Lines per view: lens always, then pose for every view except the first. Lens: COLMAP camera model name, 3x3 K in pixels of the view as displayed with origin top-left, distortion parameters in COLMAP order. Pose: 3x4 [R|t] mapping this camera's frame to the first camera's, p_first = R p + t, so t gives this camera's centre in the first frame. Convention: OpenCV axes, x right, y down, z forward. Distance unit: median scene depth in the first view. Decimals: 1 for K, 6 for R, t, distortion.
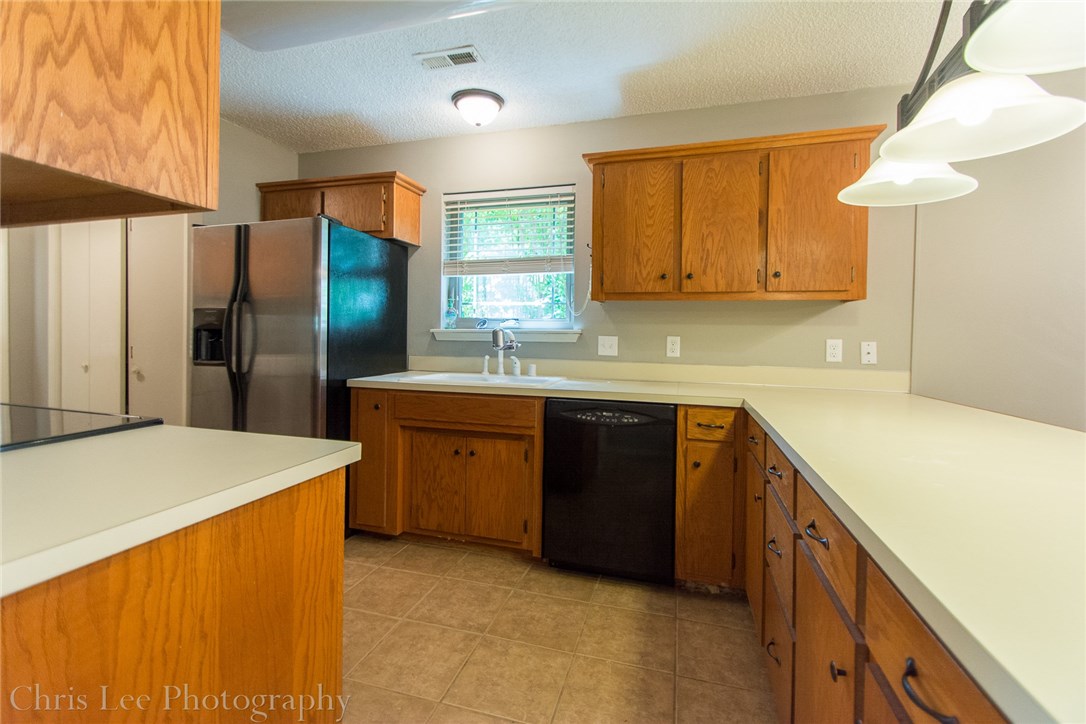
lens RADIAL K [[486.6, 0, 542.5], [0, 486.6, 356.8], [0, 0, 1]] dist [0.004738, -0.001455]
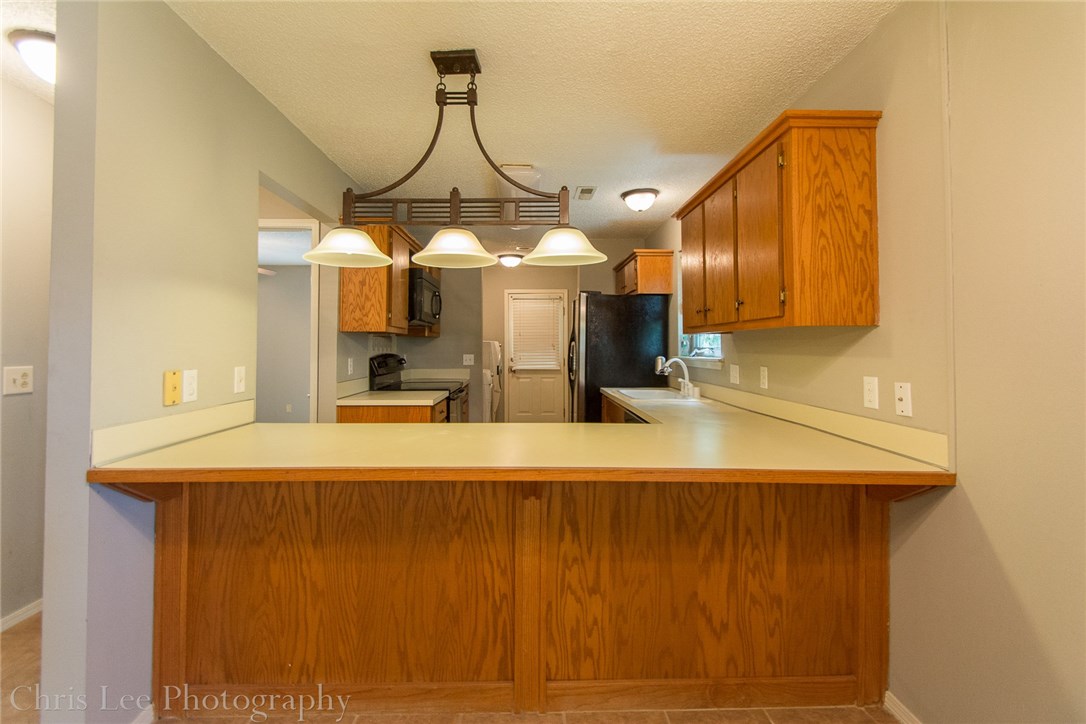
lens RADIAL K [[486.6, 0, 522.8], [0, 486.6, 339.6], [0, 0, 1]] dist [0.004738, -0.001455]
pose [[0.284443, -0.026857, -0.958317, 0.988807], [-0.043705, 0.998205, -0.040947, -0.033408], [0.957696, 0.053530, 0.282758, 0.267913]]
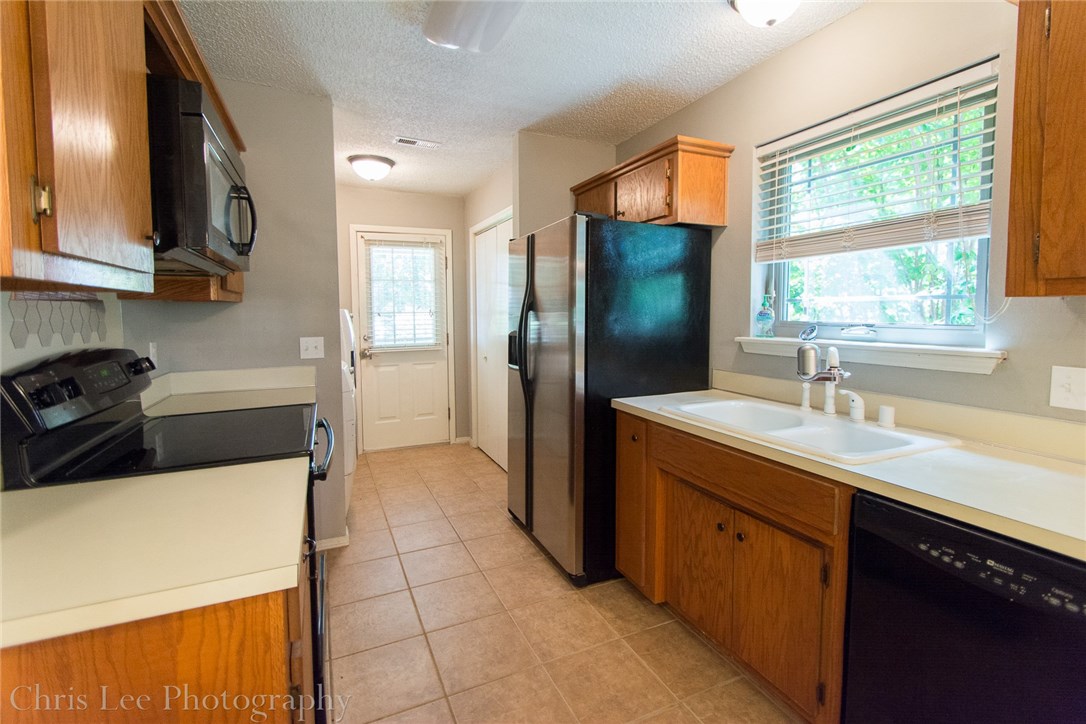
lens RADIAL K [[486.6, 0, 539.4], [0, 486.6, 347.2], [0, 0, 1]] dist [0.004738, -0.001455]
pose [[0.653748, 0.039178, -0.755697, 0.145374], [-0.023226, 0.999227, 0.031711, -0.063683], [0.756355, -0.003179, 0.654153, 0.318878]]
